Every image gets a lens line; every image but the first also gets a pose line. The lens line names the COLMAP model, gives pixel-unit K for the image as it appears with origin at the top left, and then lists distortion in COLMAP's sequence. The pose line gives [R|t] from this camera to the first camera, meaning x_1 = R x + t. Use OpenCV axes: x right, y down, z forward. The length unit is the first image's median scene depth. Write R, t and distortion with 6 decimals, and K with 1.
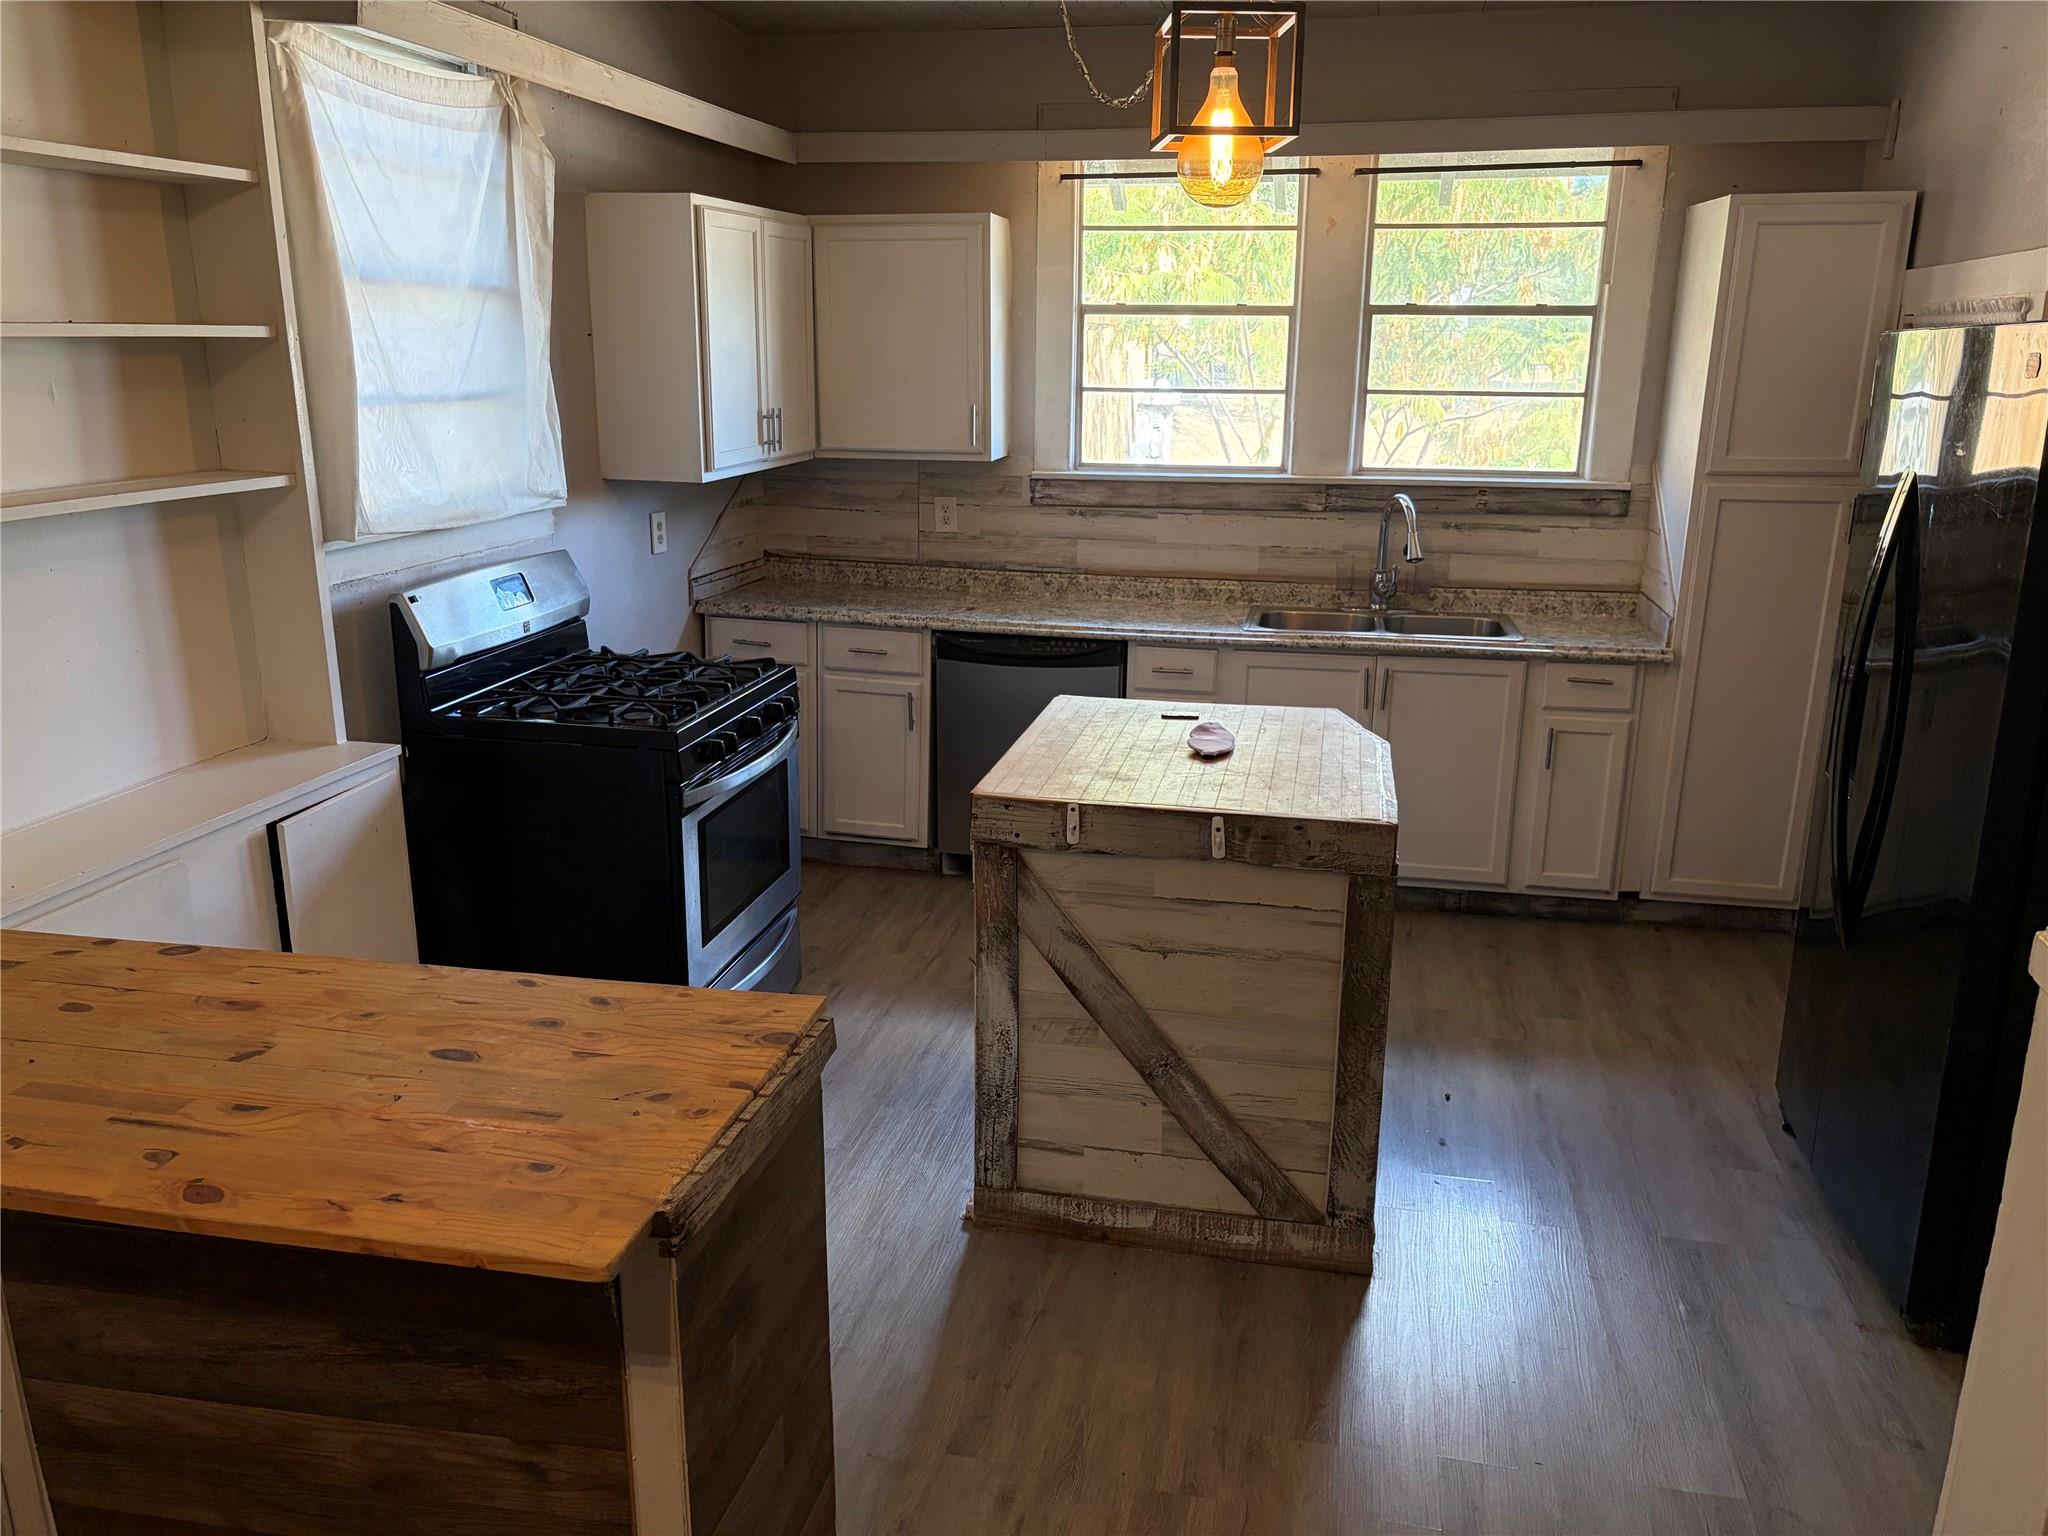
lens RADIAL K [[1552.4, 0, 1024.0], [0, 1552.4, 768.0], [0, 0, 1]] dist [0.052726, -0.059508]
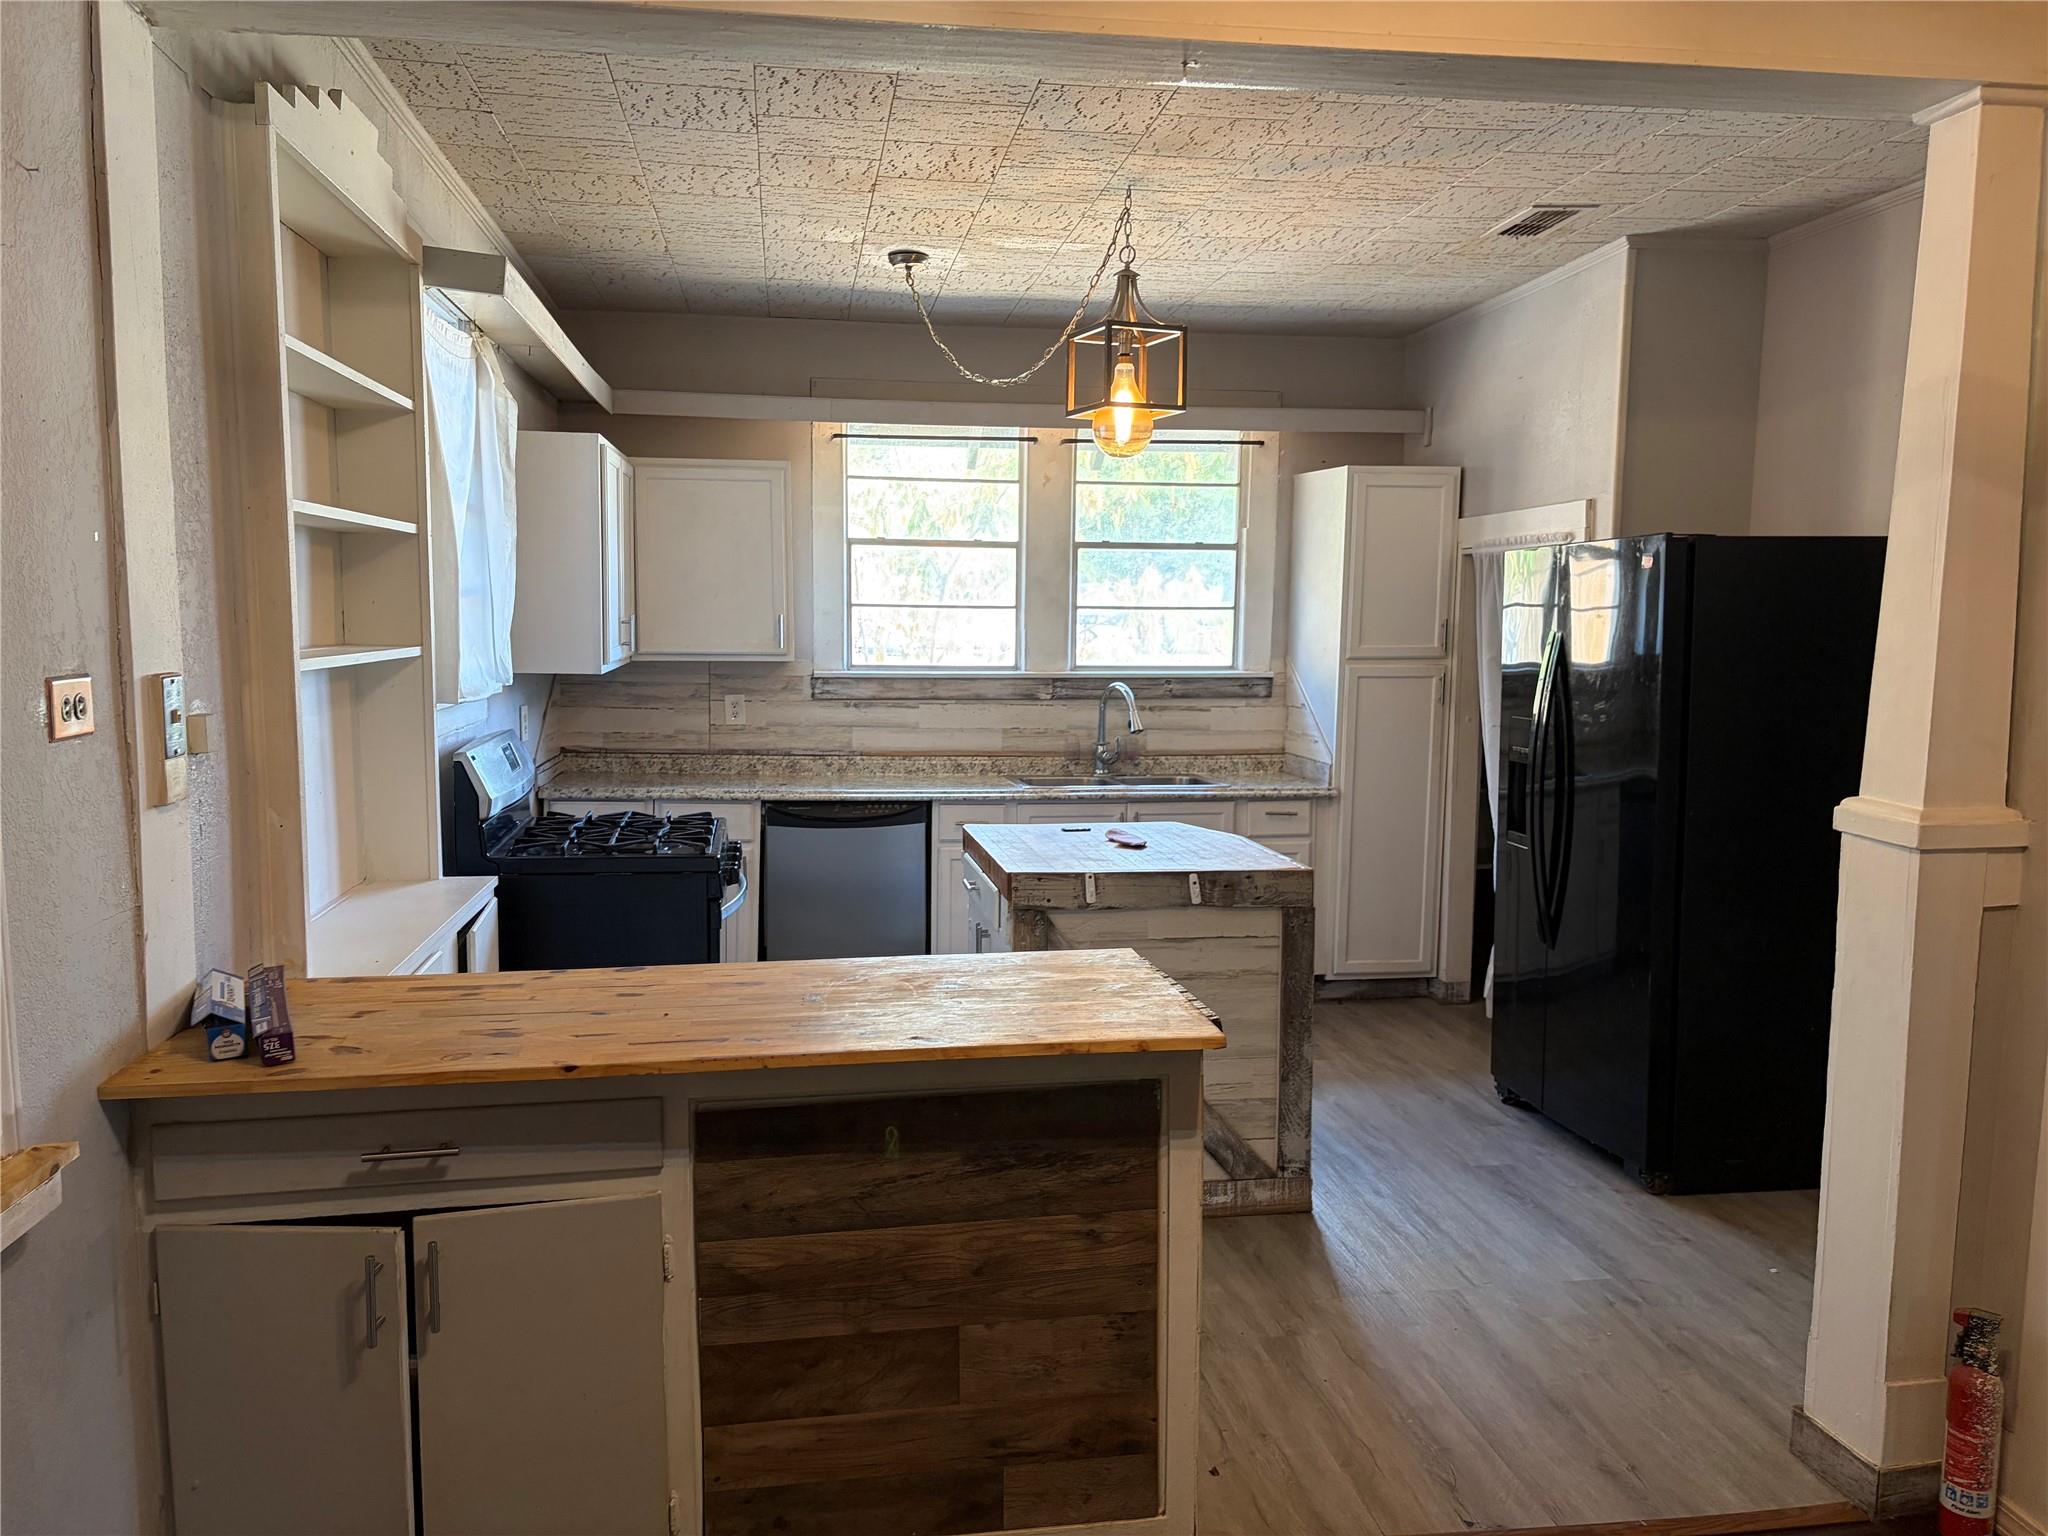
lens RADIAL K [[1520.2, 0, 1024.0], [0, 1520.2, 768.0], [0, 0, 1]] dist [0.097223, -0.193015]
pose [[0.938346, -0.035289, 0.343892, -0.266551], [0.088788, 0.986008, -0.141087, 0.064442], [-0.334101, 0.162922, 0.928350, -0.126464]]
